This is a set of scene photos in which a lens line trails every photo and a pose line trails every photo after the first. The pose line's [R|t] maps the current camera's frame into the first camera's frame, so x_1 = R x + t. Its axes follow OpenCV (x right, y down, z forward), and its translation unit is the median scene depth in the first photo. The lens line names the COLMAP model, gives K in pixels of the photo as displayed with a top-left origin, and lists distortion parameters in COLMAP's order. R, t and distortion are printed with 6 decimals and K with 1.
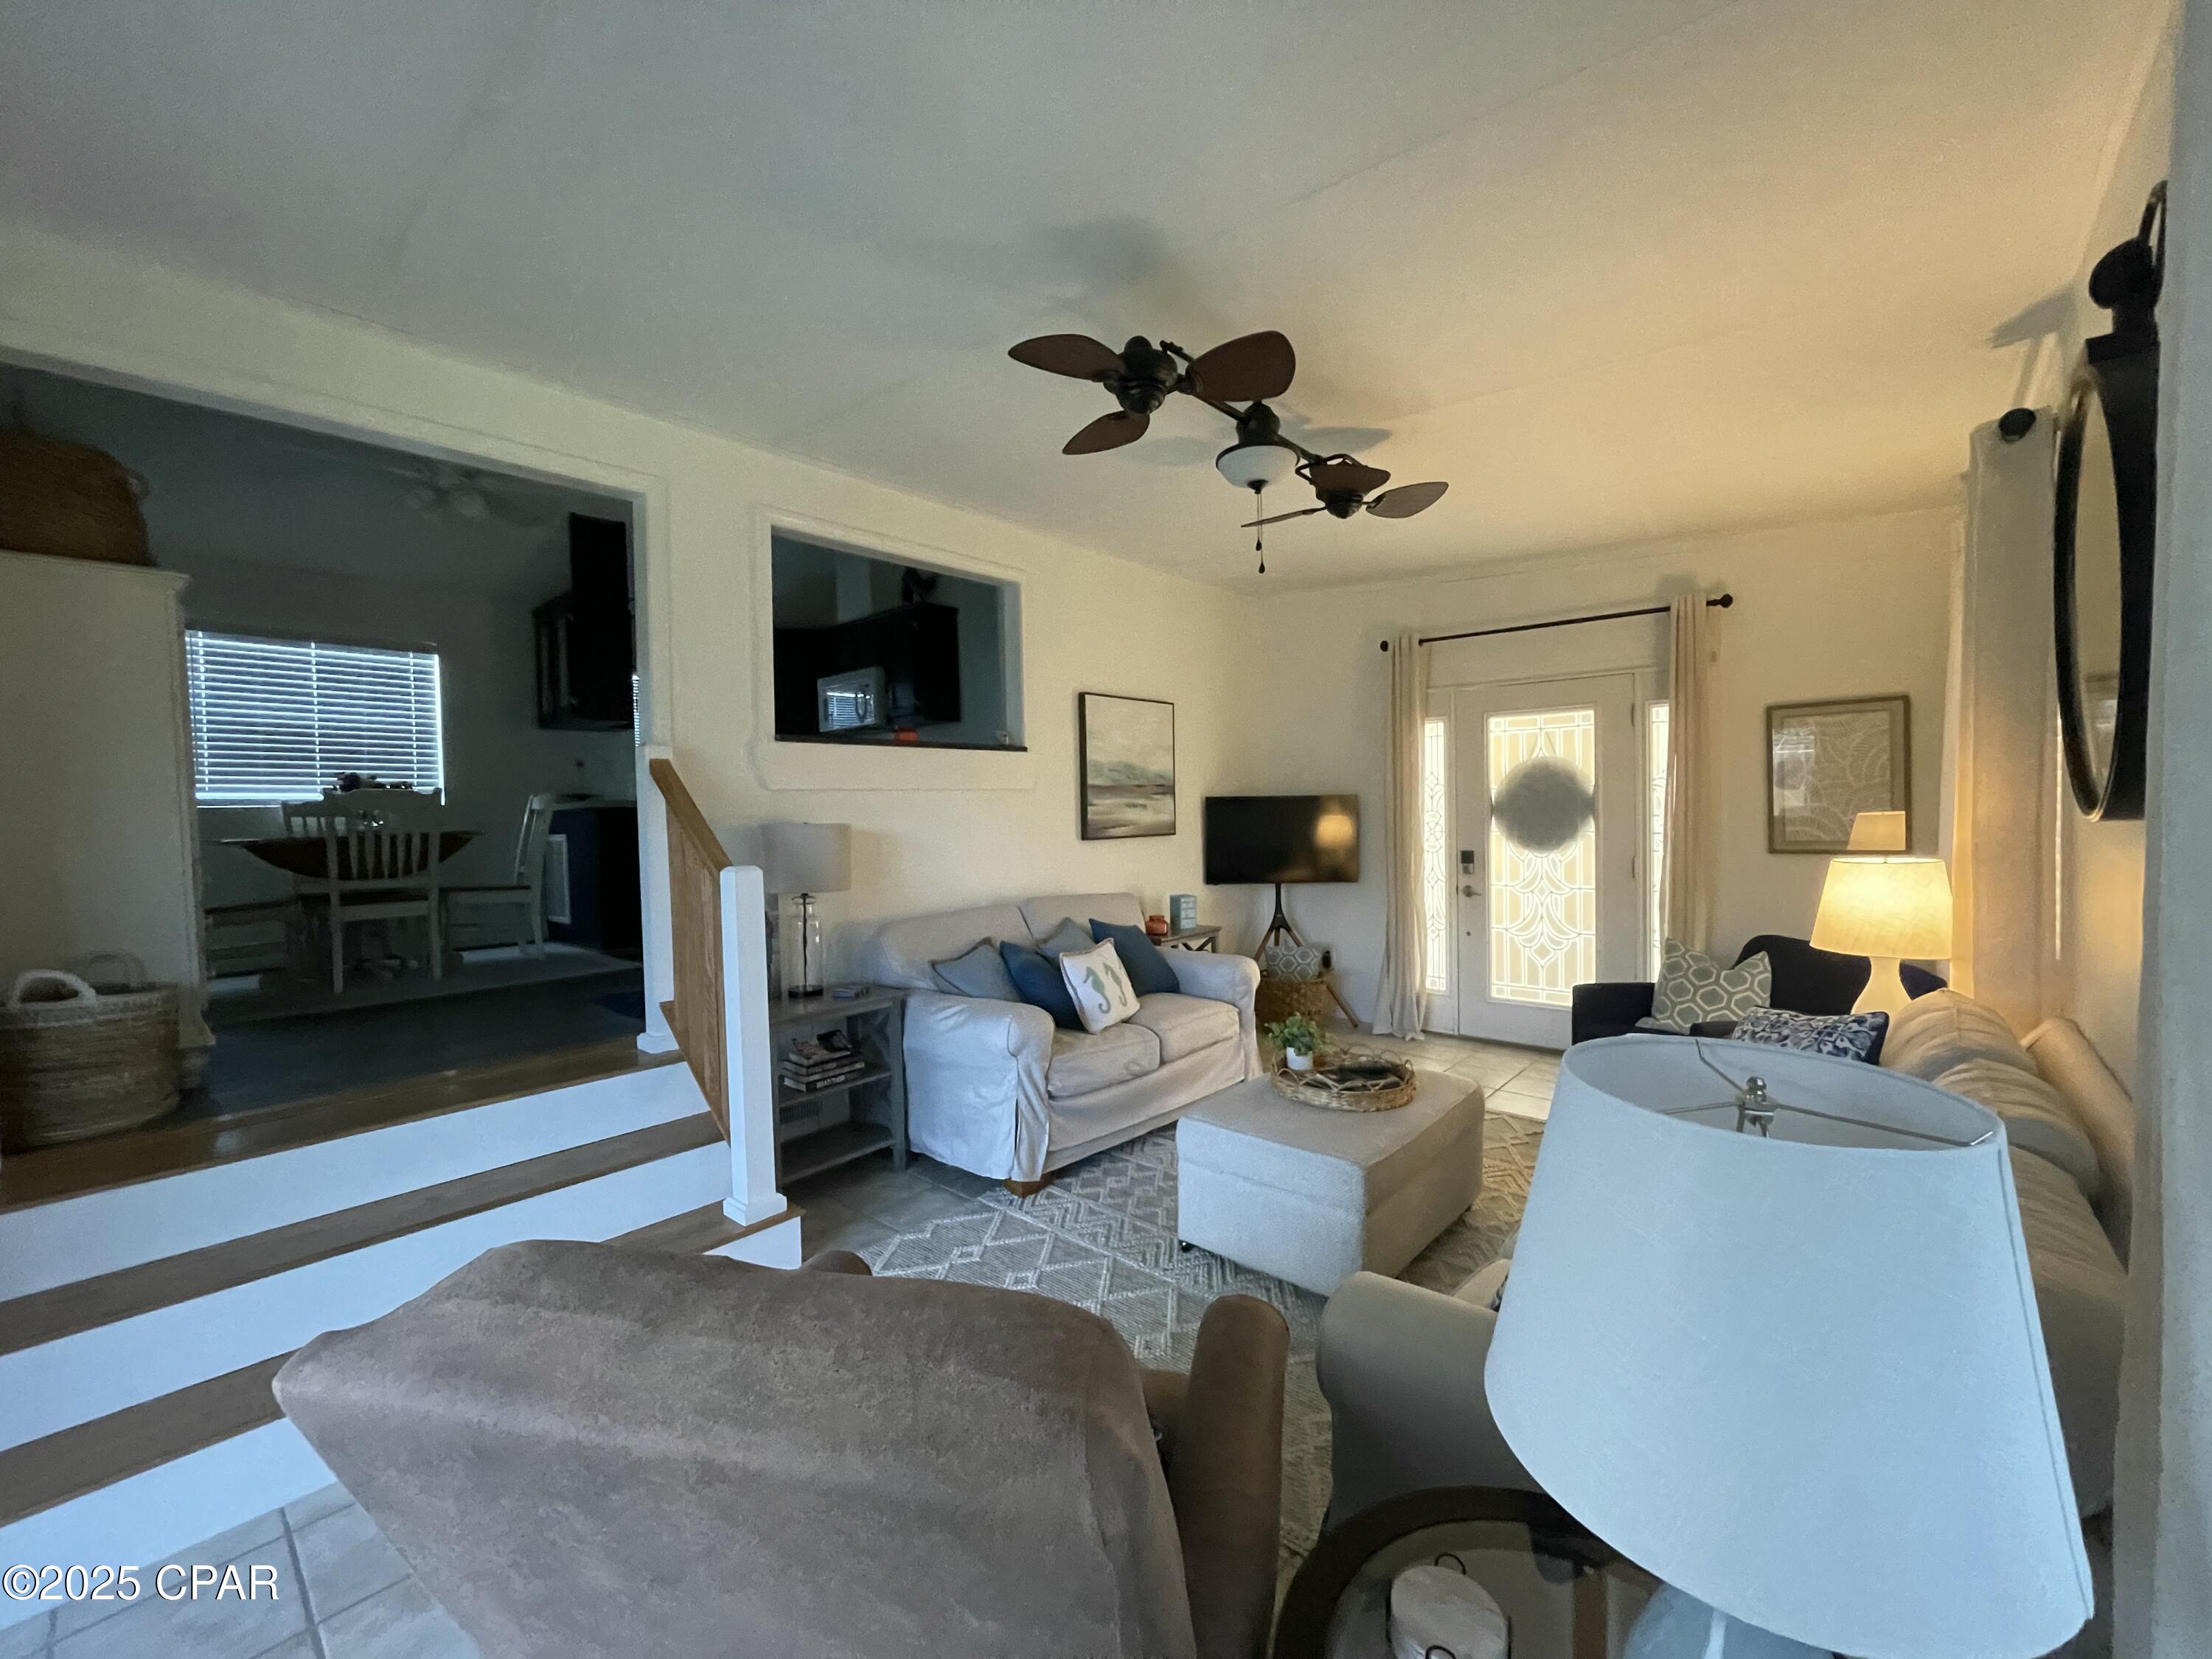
lens RADIAL K [[887.2, 0, 1101.8], [0, 887.2, 837.5], [0, 0, 1]] dist [0.000598, 0.000039]
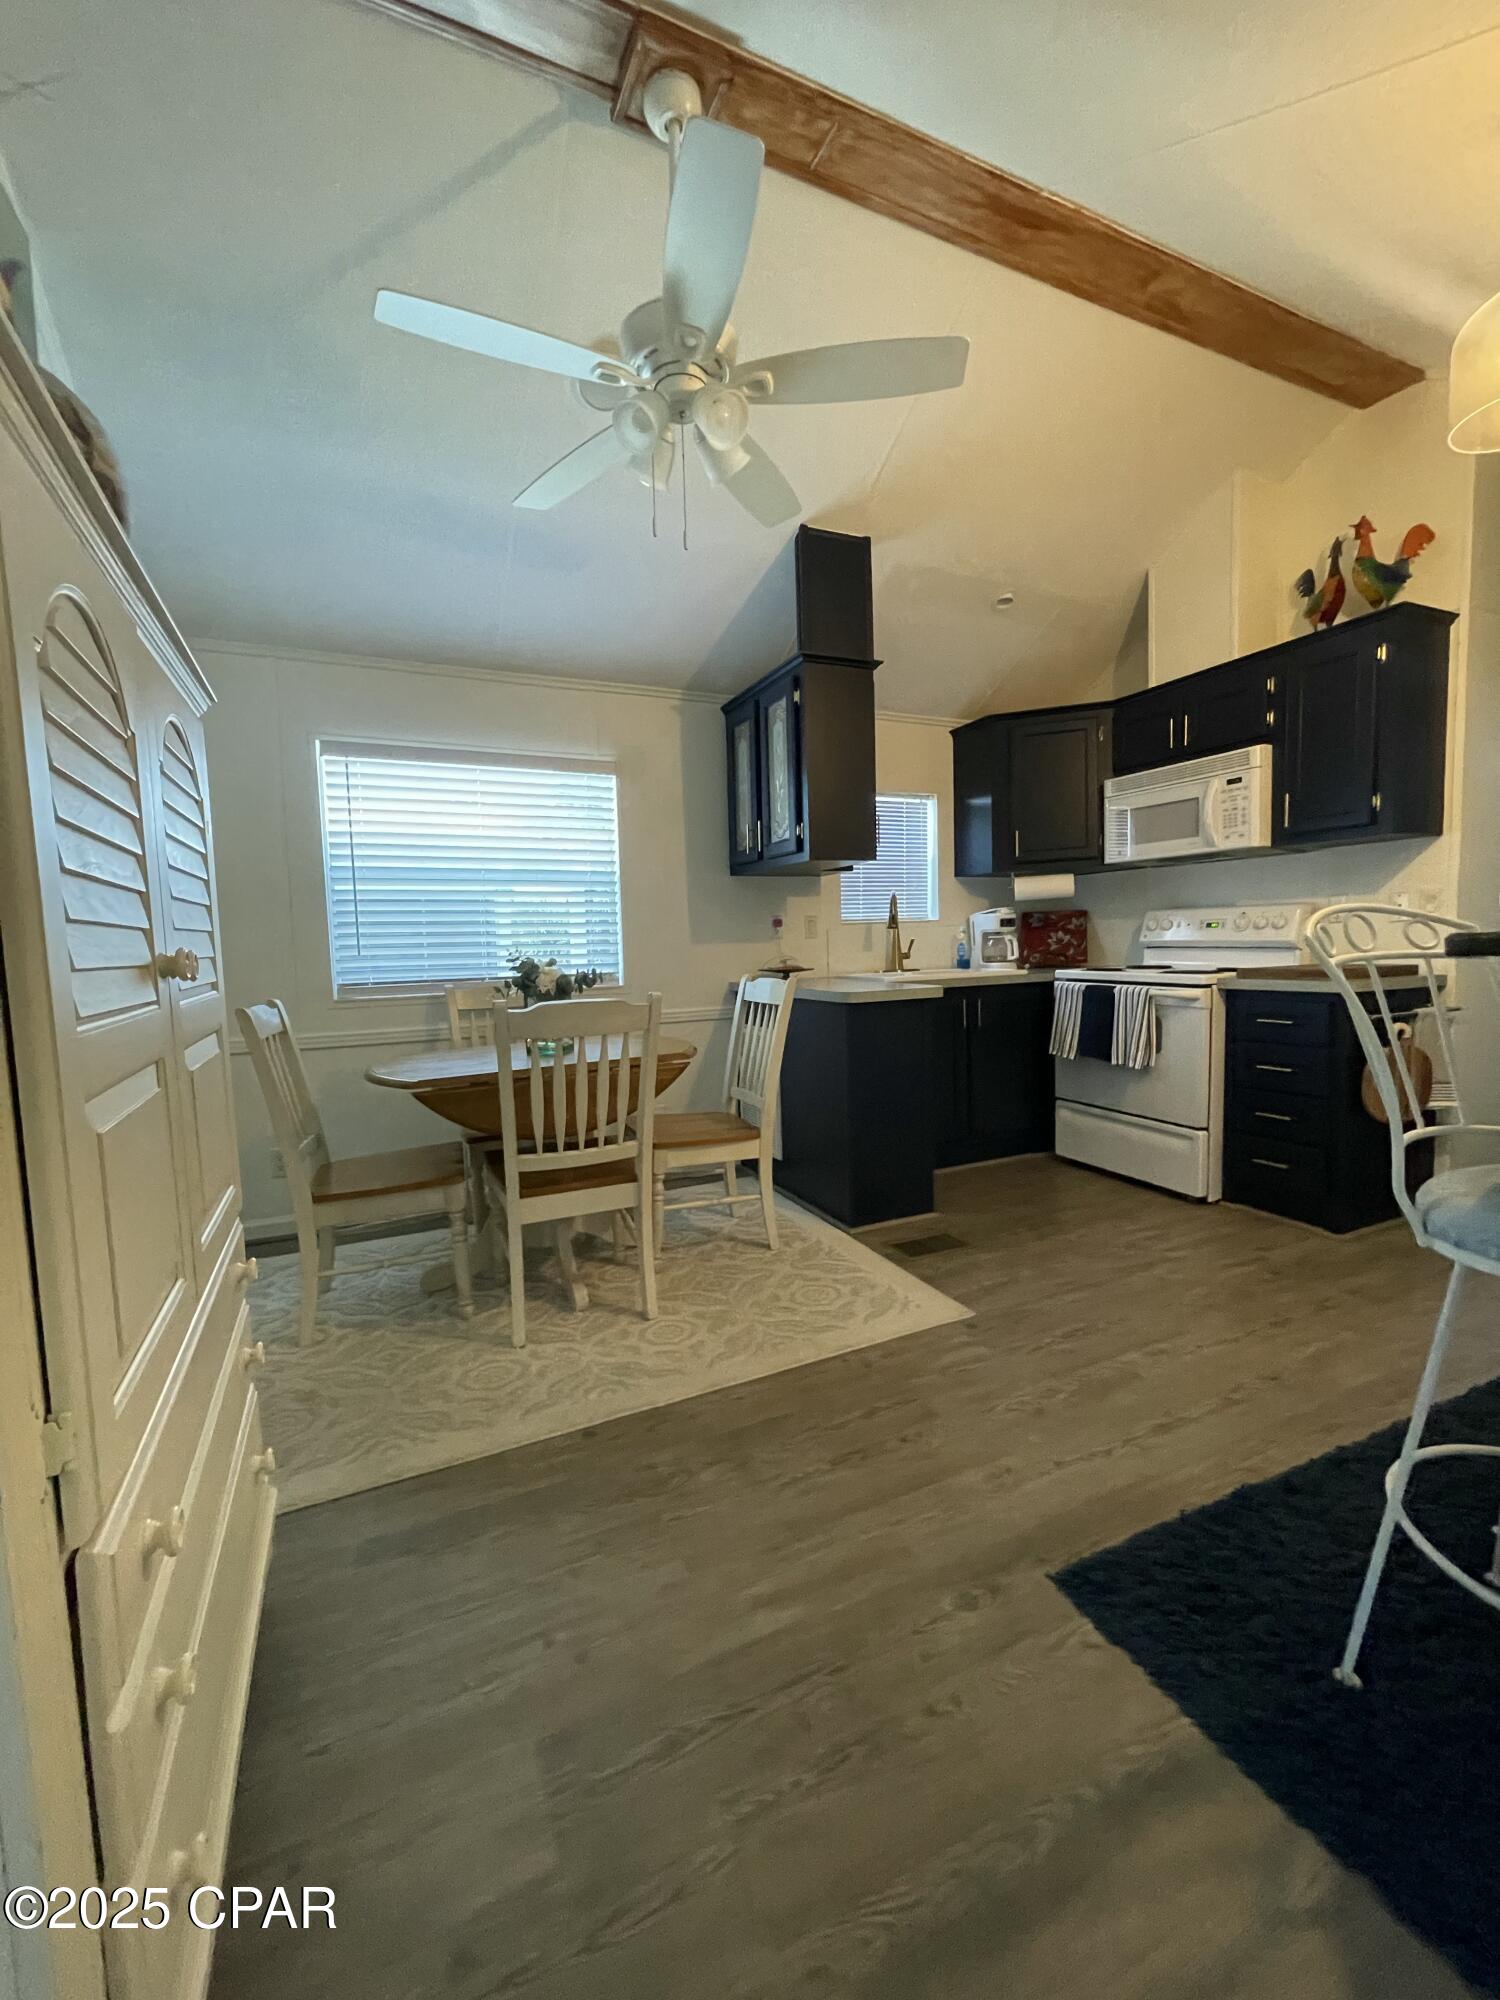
lens RADIAL K [[802.1, 0, 750.3], [0, 802.1, 991.9], [0, 0, 1]] dist [0.000598, 0.000039]
pose [[0.918472, 0.027160, -0.394552, -0.446119], [-0.006613, 0.998554, 0.053344, -0.076989], [0.395430, -0.046386, 0.917324, 0.504900]]
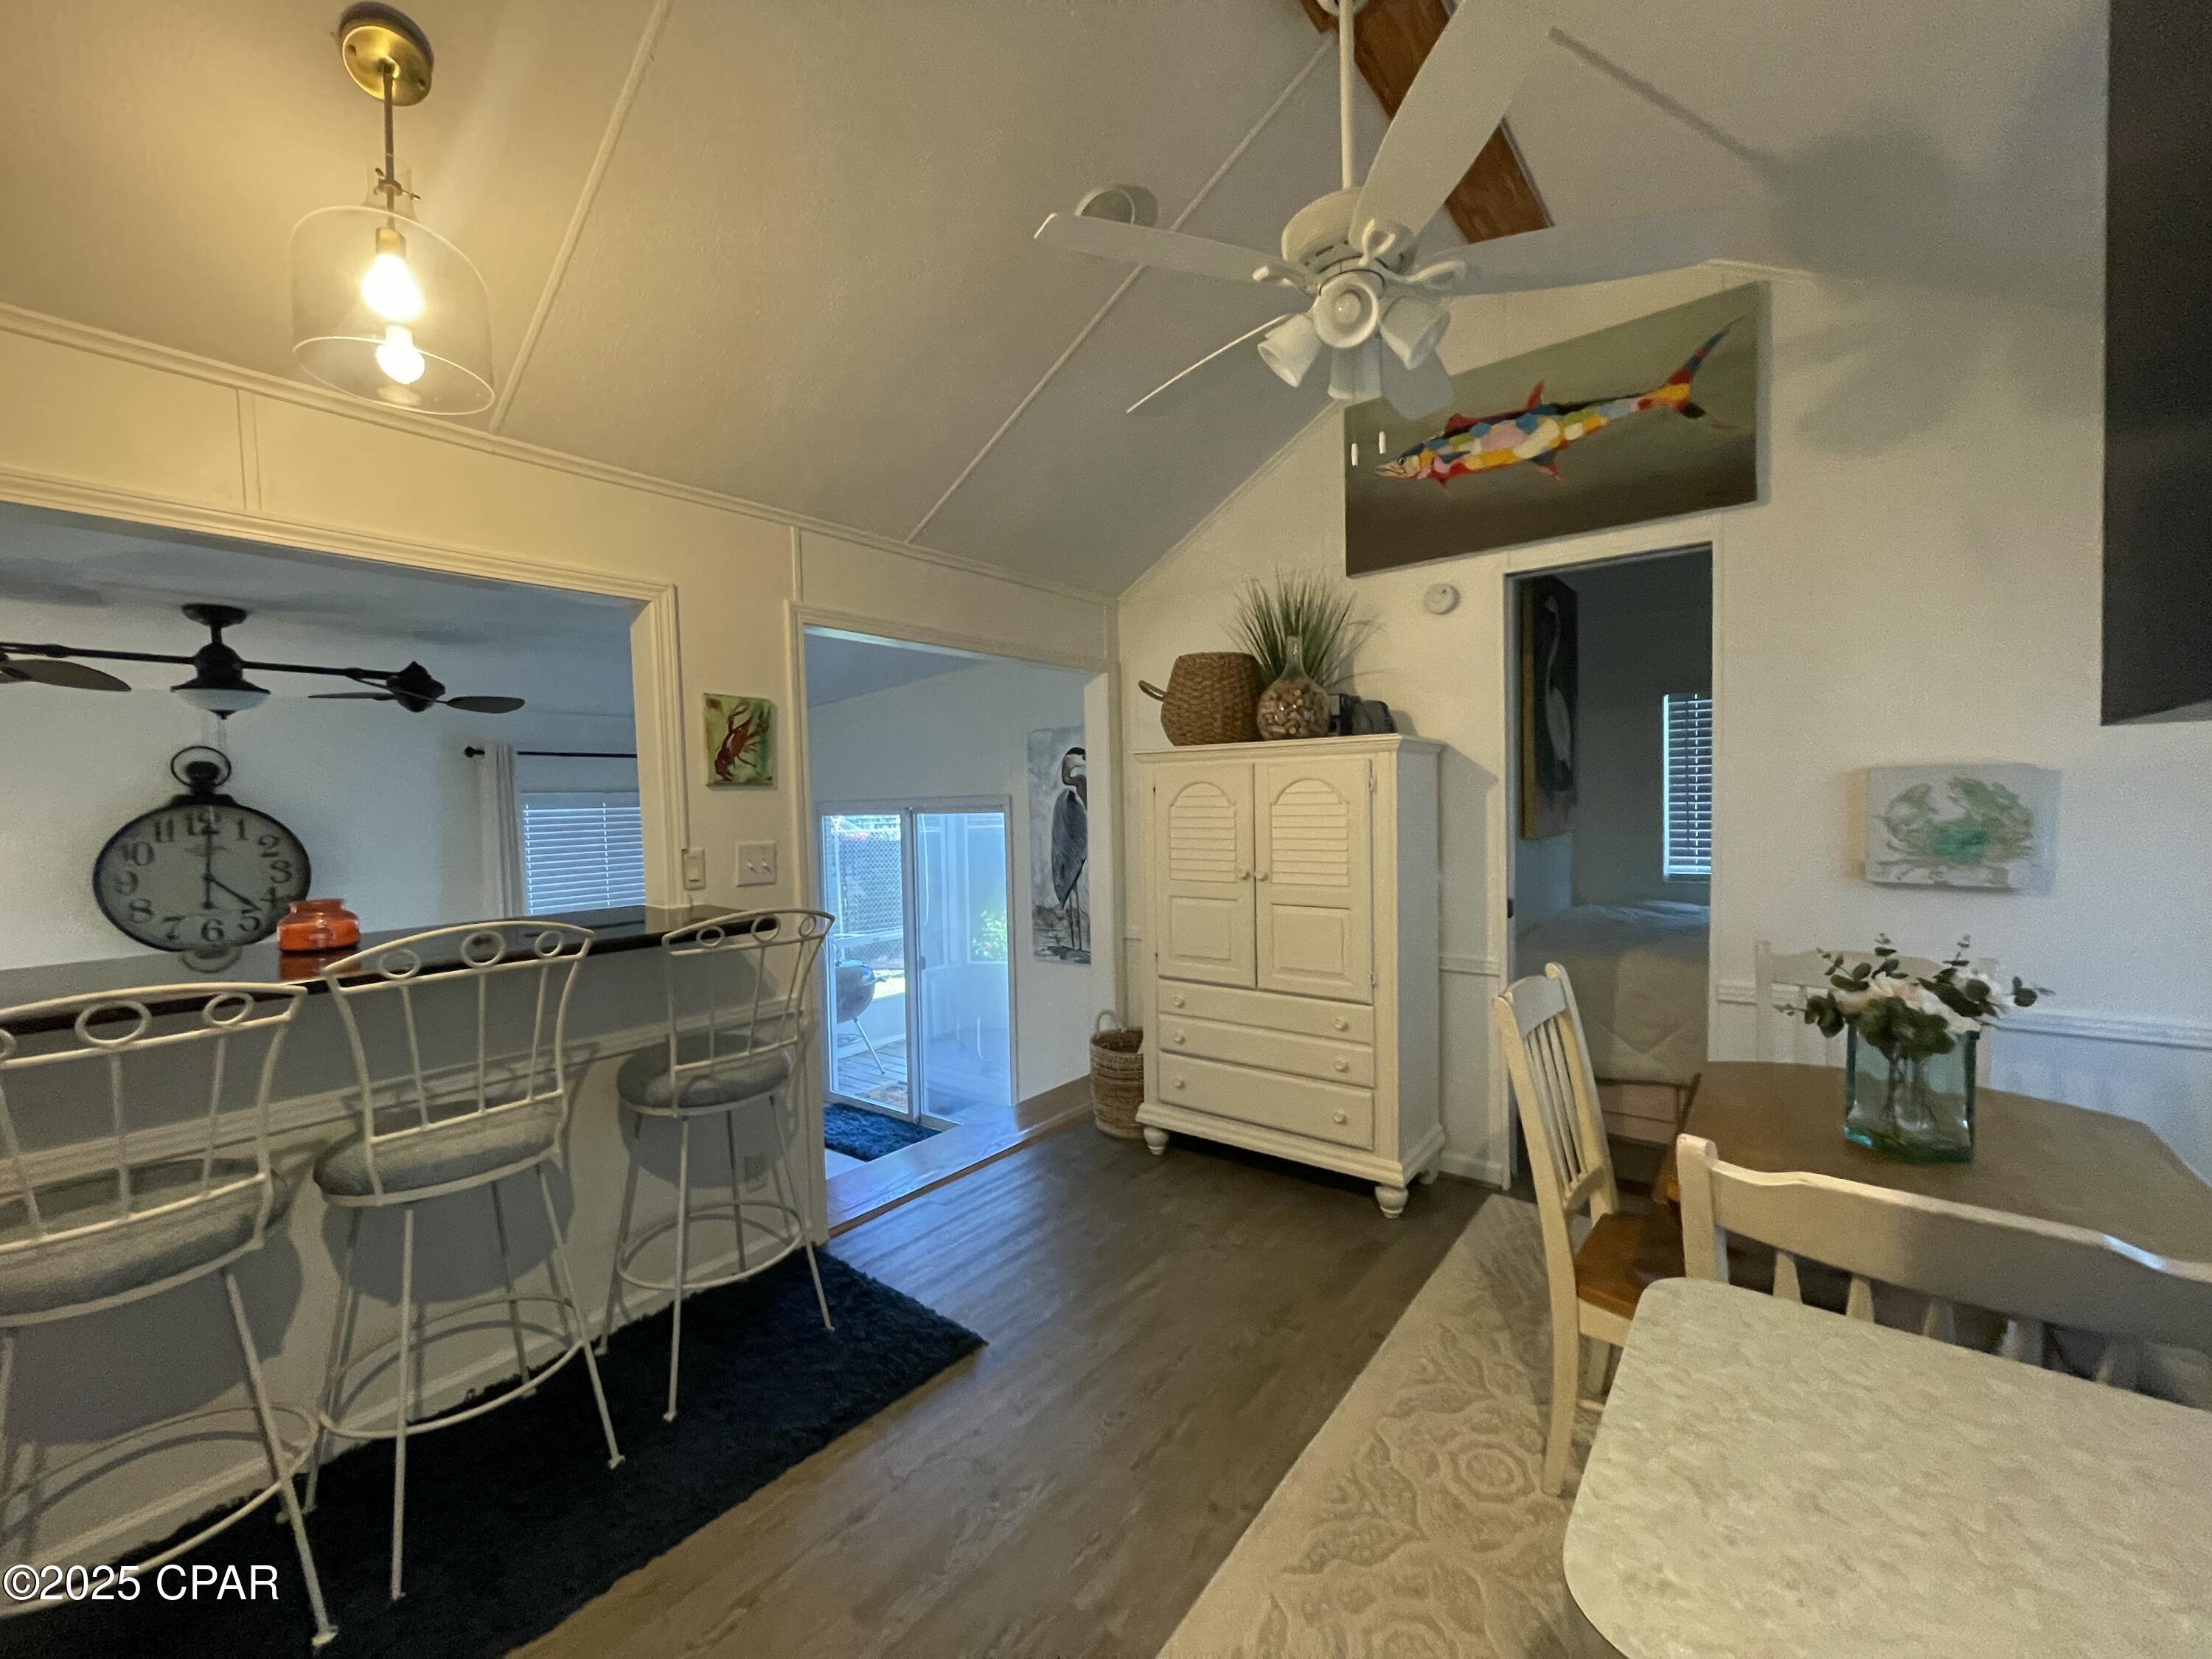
lens RADIAL K [[894.2, 0, 1101.6], [0, 894.2, 834.1], [0, 0, 1]] dist [-0.002058, -0.000306]
pose [[-0.996377, 0.049875, -0.068888, -0.496094], [0.044897, 0.996392, 0.072017, -0.148619], [0.072231, 0.068663, -0.995022, 1.239868]]
